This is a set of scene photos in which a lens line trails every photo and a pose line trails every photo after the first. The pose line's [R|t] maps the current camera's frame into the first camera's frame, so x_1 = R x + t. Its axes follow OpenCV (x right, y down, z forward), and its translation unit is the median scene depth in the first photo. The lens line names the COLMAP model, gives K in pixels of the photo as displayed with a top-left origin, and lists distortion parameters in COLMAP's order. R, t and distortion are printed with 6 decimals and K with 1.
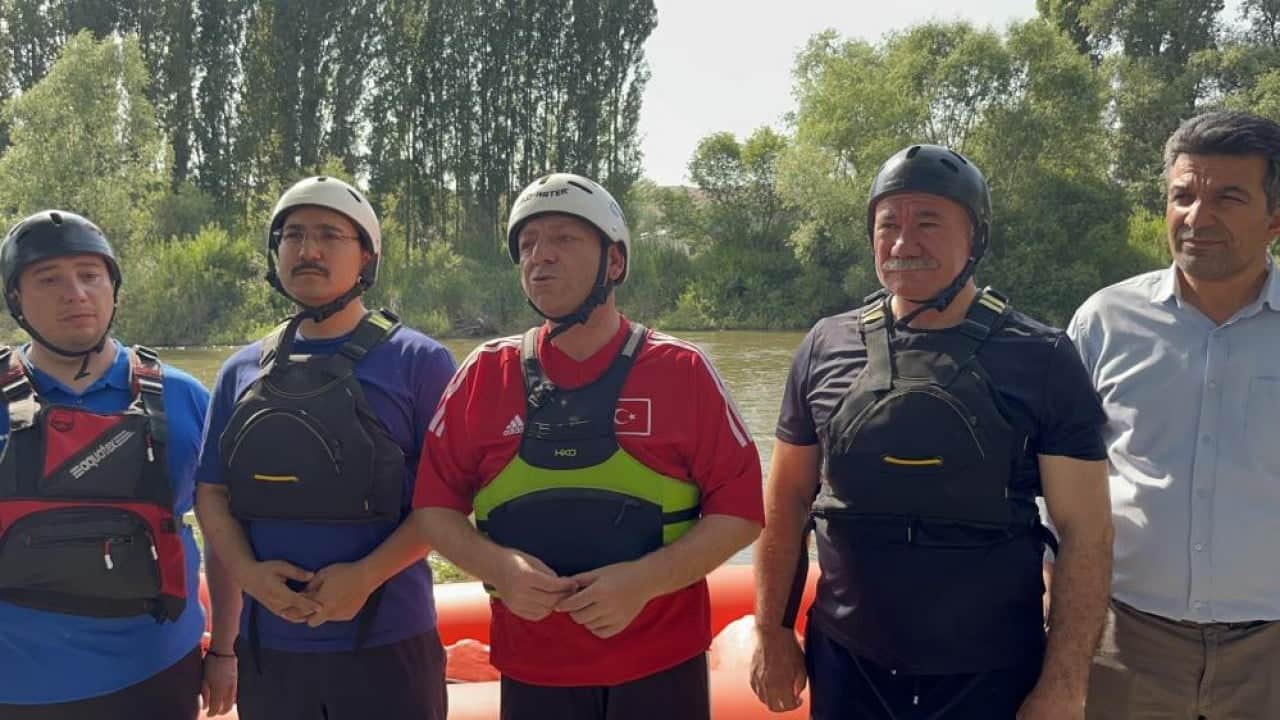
lens RADIAL K [[1118.7, 0, 640.0], [0, 1118.7, 360.0], [0, 0, 1]] dist [0.013604, 0.007043]
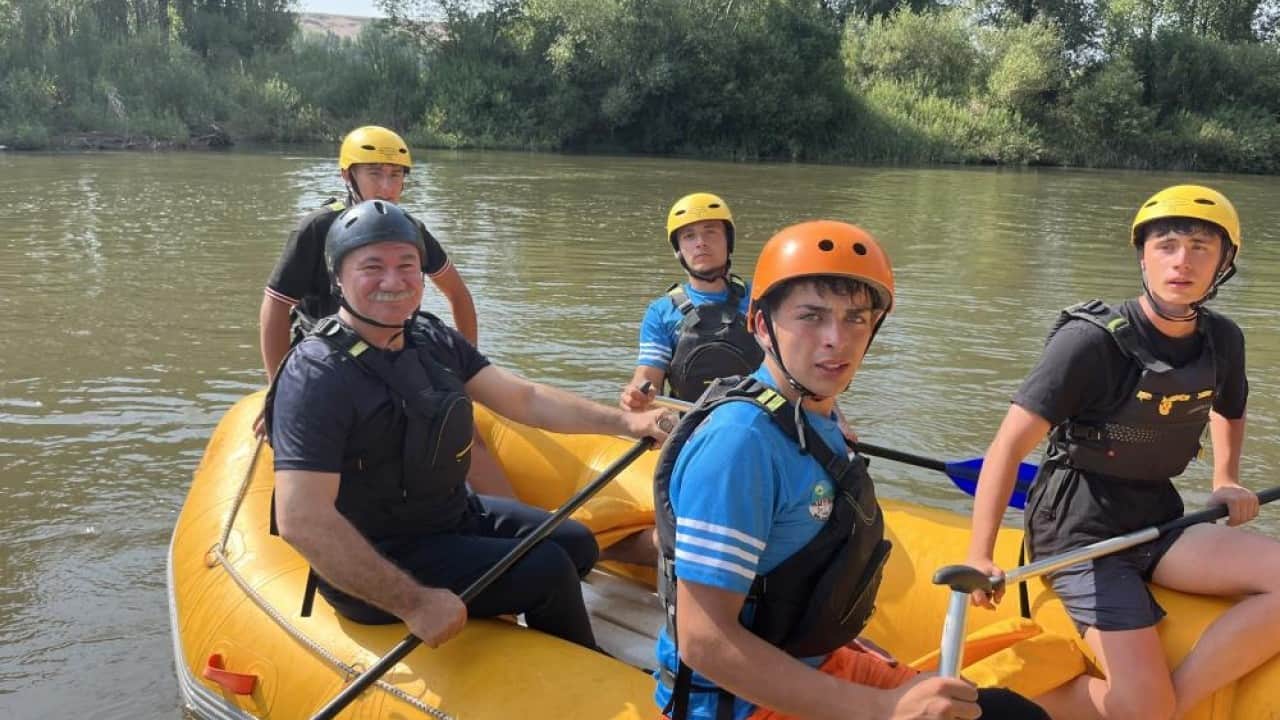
lens RADIAL K [[974.8, 0, 640.8], [0, 974.8, 367.9], [0, 0, 1]] dist [0.049391, -0.069311]
pose [[0.900399, -0.066589, 0.429938, -0.122052], [-0.011883, 0.984085, 0.177302, 0.005200], [-0.434902, -0.164751, 0.885278, 0.130612]]
